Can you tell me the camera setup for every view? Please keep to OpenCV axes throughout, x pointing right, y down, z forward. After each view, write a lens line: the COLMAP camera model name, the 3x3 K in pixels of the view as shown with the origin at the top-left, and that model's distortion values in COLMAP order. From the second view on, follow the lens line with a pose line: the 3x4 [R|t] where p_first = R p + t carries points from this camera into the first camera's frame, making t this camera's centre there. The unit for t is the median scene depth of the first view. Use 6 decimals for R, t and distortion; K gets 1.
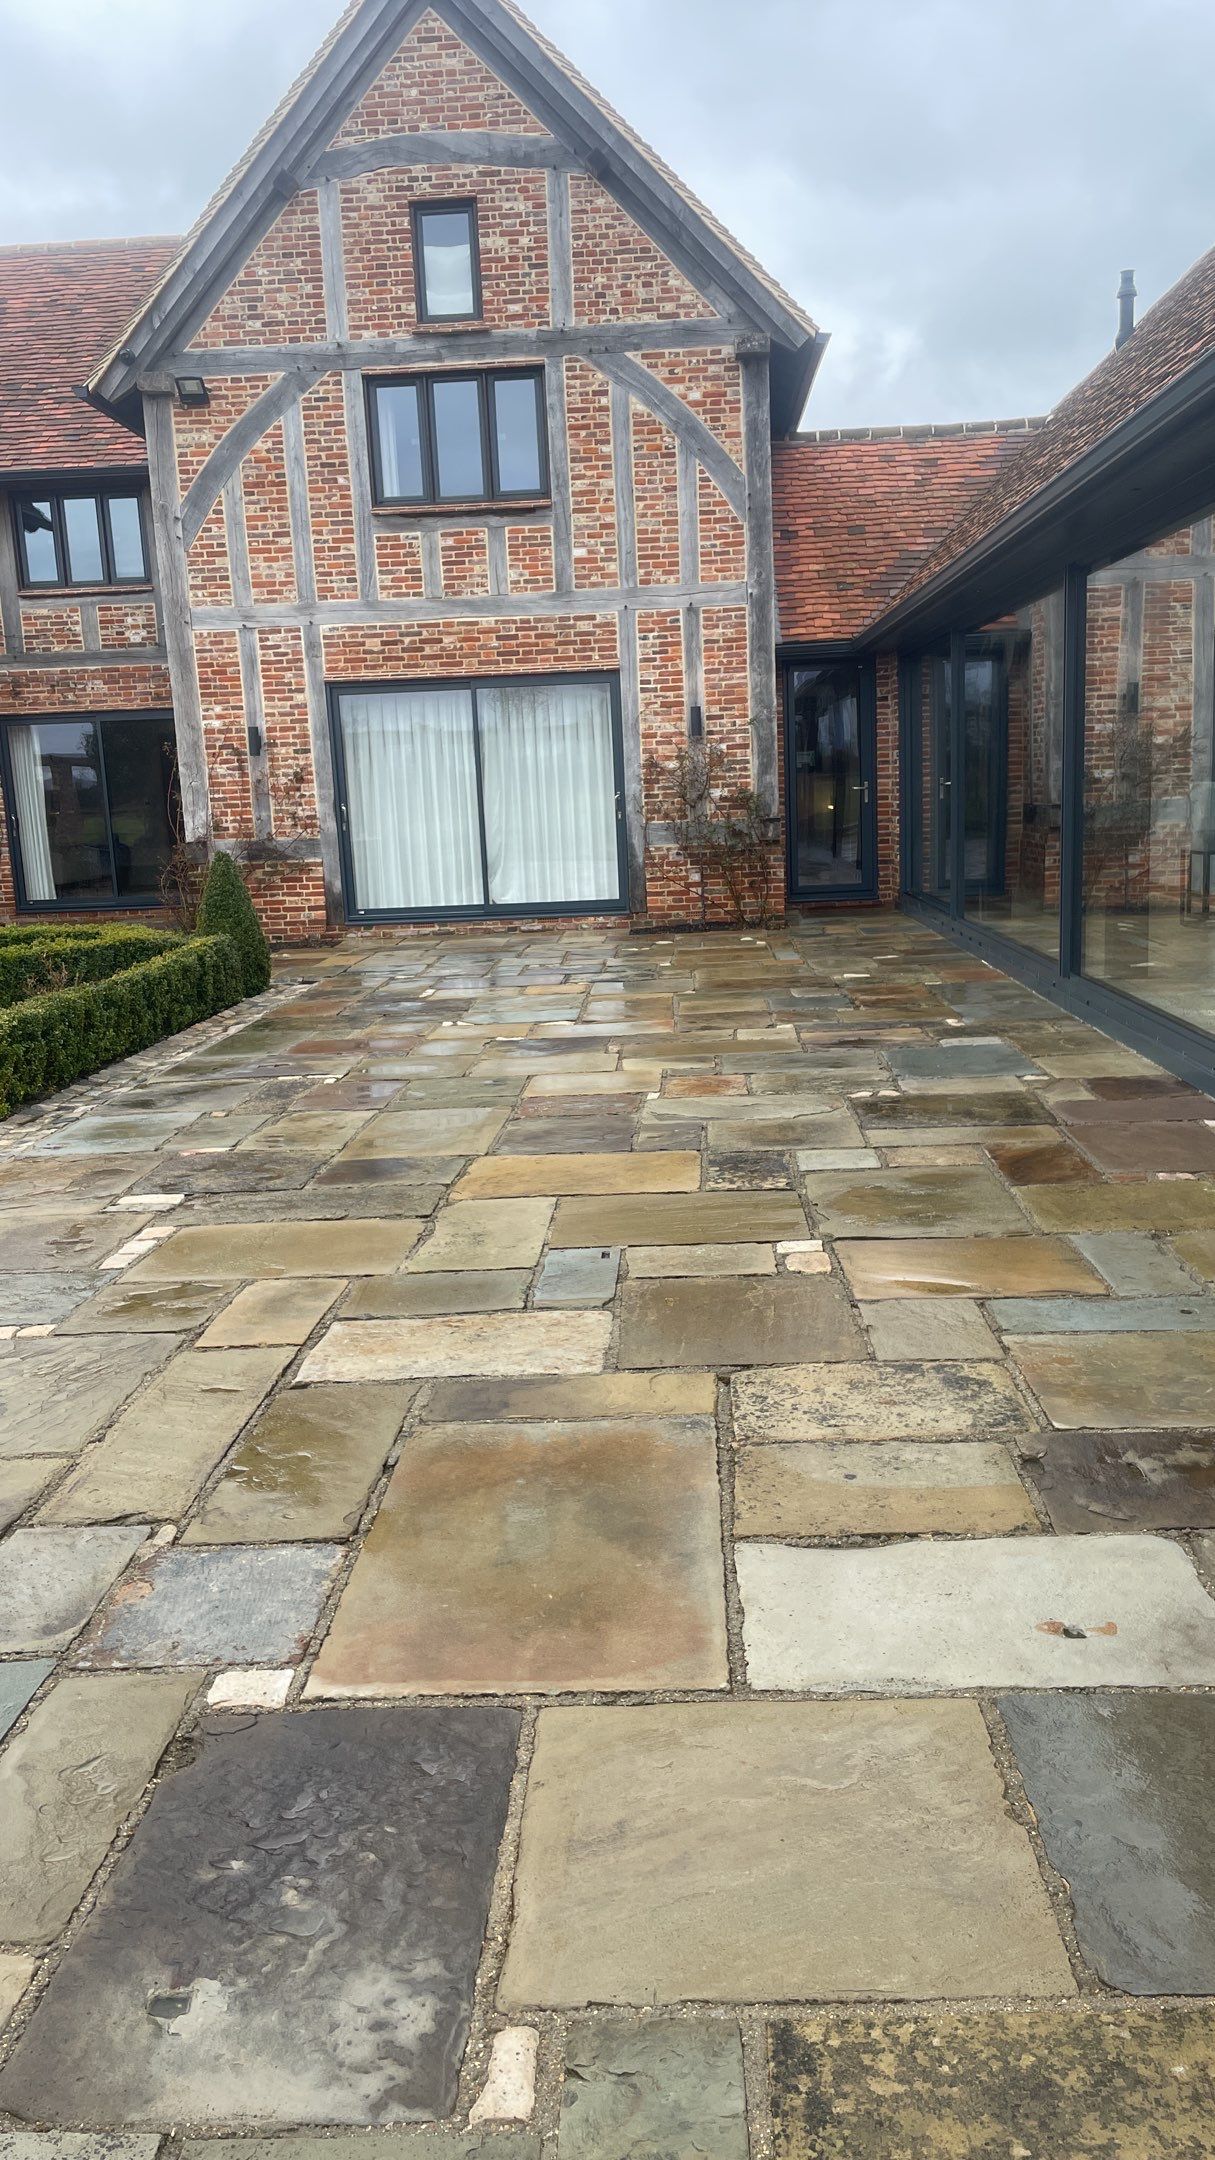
lens RADIAL K [[1662.3, 0, 625.9], [0, 1662.3, 1099.4], [0, 0, 1]] dist [0.039122, -0.056620]
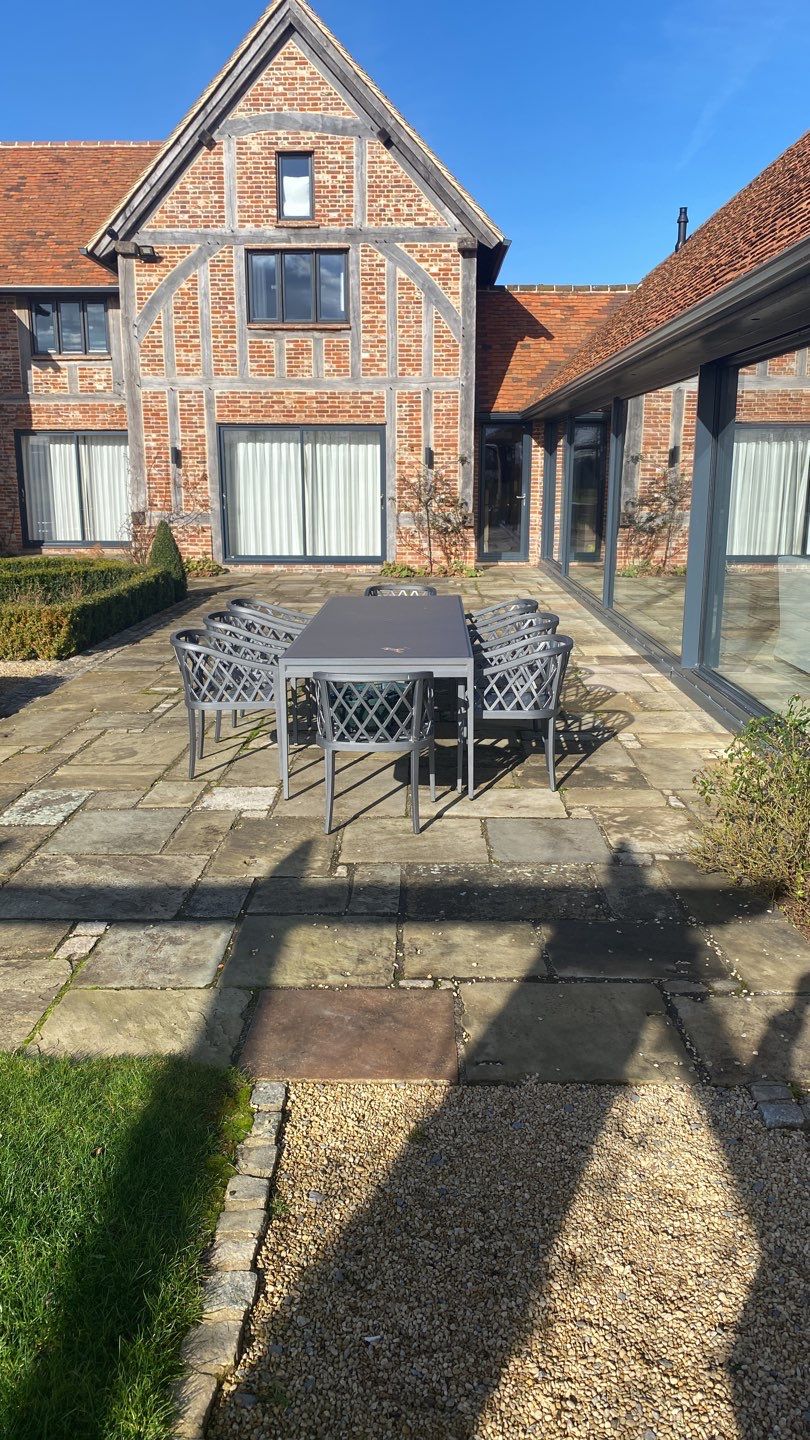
lens RADIAL K [[1108.2, 0, 415.5], [0, 1108.2, 724.1], [0, 0, 1]] dist [0.039122, -0.056620]
pose [[0.998779, 0.036637, 0.033152, 0.000397], [-0.037778, 0.998692, 0.034469, 0.017331], [-0.031846, -0.035679, 0.998856, -0.193720]]
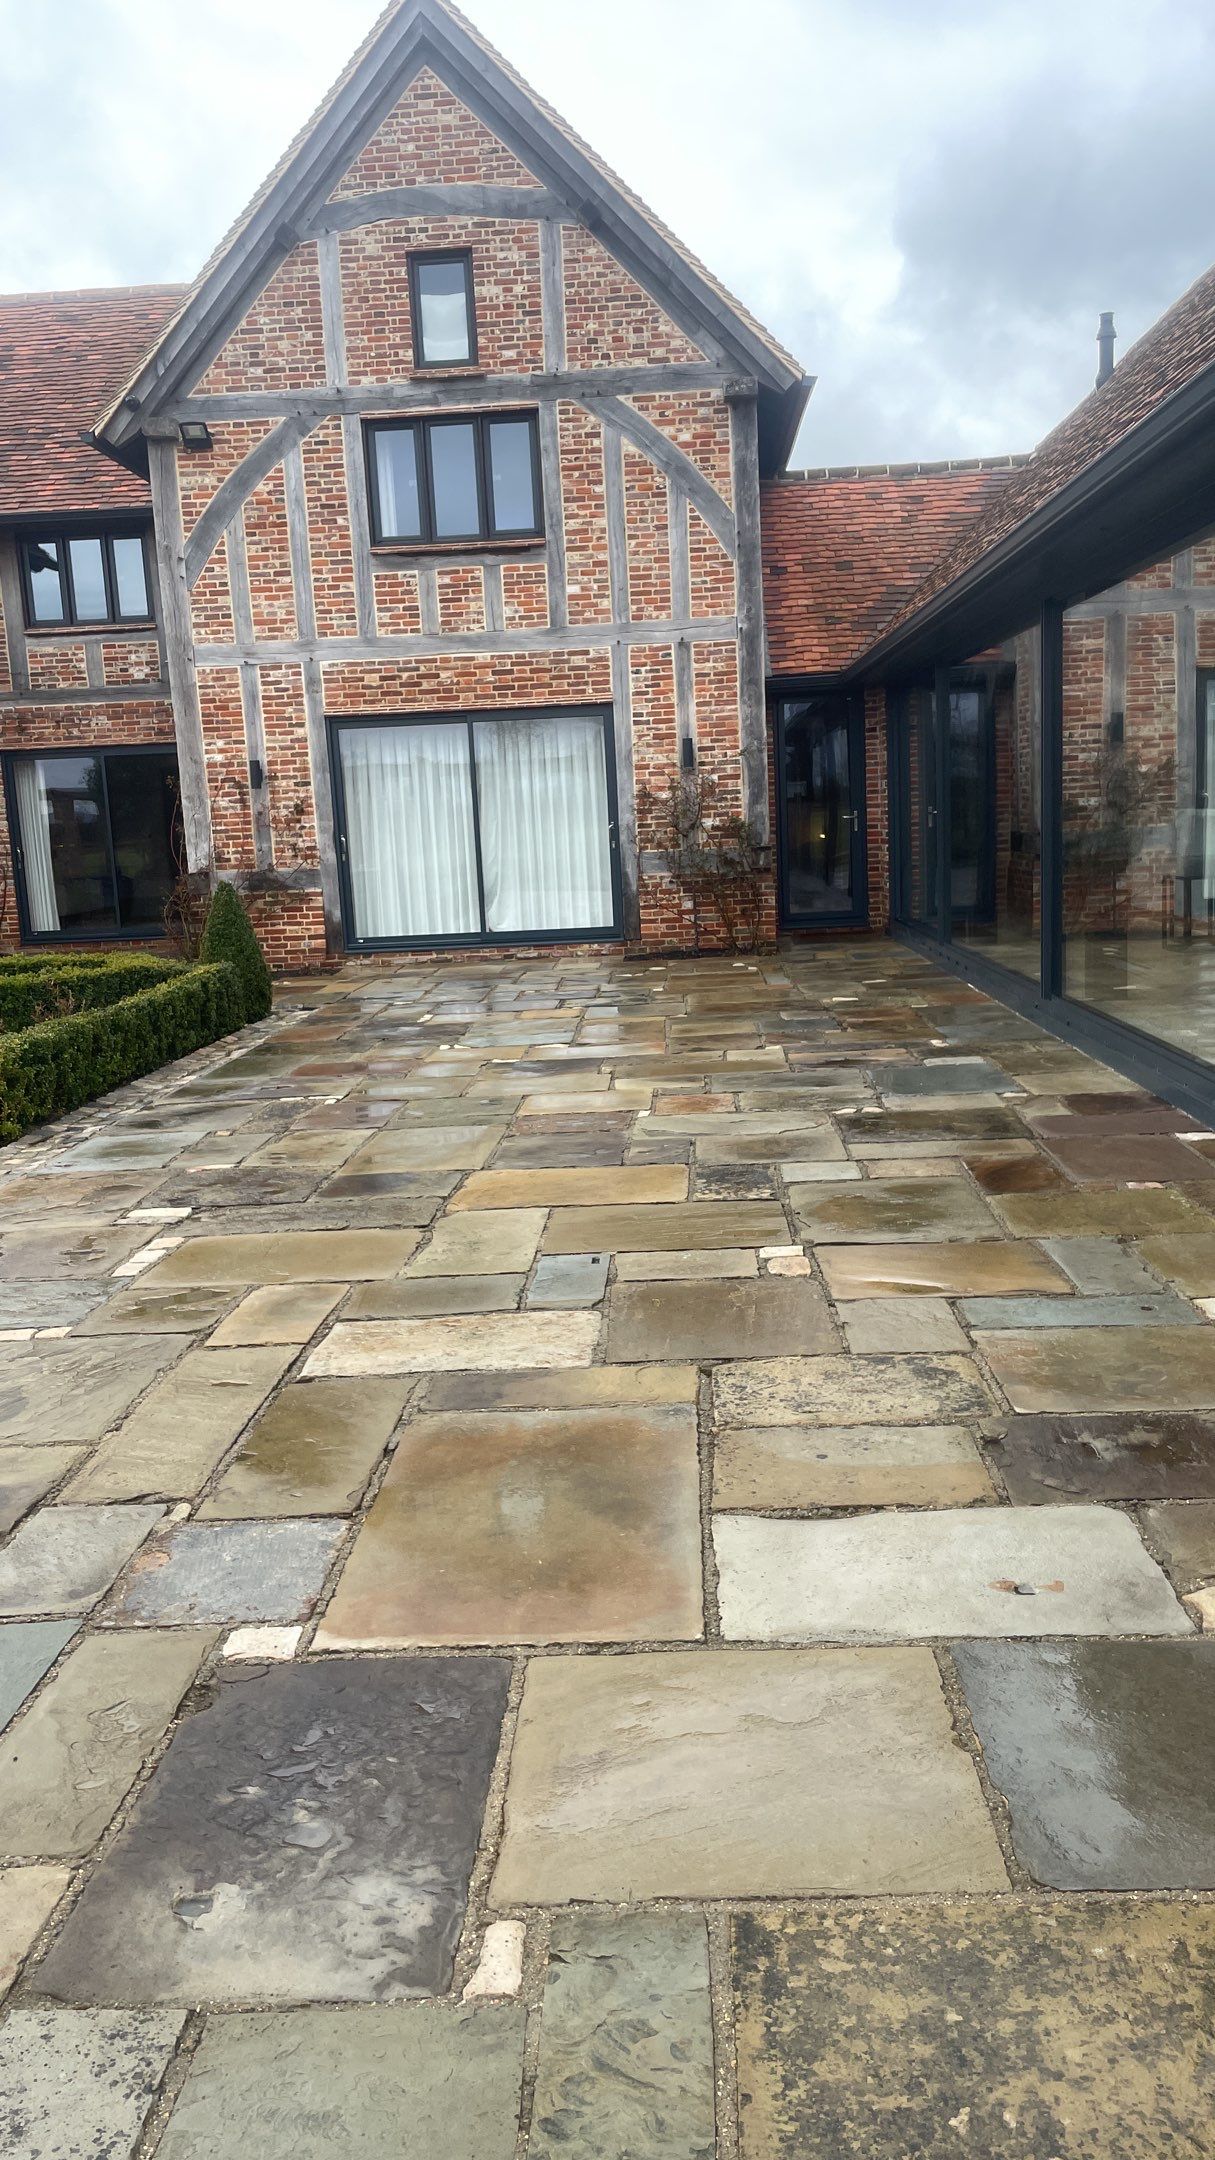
lens RADIAL K [[1662.3, 0, 615.3], [0, 1662.3, 1088.9], [0, 0, 1]] dist [0.039122, -0.056620]
pose [[0.999977, -0.004437, -0.005076, 0.001984], [0.004313, 0.999697, -0.024221, 0.003708], [0.005182, 0.024199, 0.999694, -0.015990]]
